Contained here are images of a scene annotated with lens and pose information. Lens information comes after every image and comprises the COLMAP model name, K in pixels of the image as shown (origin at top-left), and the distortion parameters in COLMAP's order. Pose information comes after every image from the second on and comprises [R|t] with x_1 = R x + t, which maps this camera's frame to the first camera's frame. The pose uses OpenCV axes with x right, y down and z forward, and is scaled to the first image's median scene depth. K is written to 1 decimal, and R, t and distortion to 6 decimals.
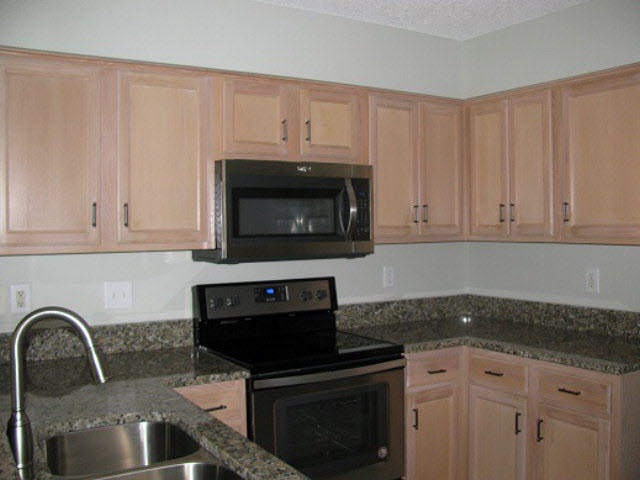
lens RADIAL K [[660.8, 0, 320.0], [0, 660.8, 240.0], [0, 0, 1]] dist [-0.219797, 0.249370]
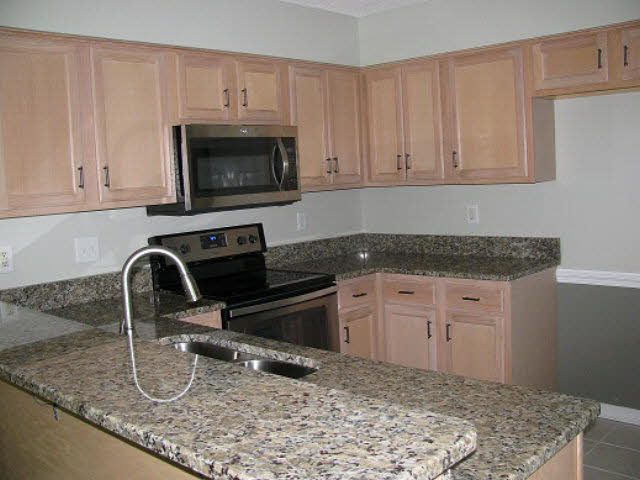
lens RADIAL K [[660.8, 0, 320.0], [0, 660.8, 240.0], [0, 0, 1]] dist [-0.219797, 0.249370]
pose [[0.964910, -0.065828, 0.254194, -0.196545], [0.048524, 0.996095, 0.073761, 0.005541], [-0.258057, -0.058838, 0.964336, -0.158883]]
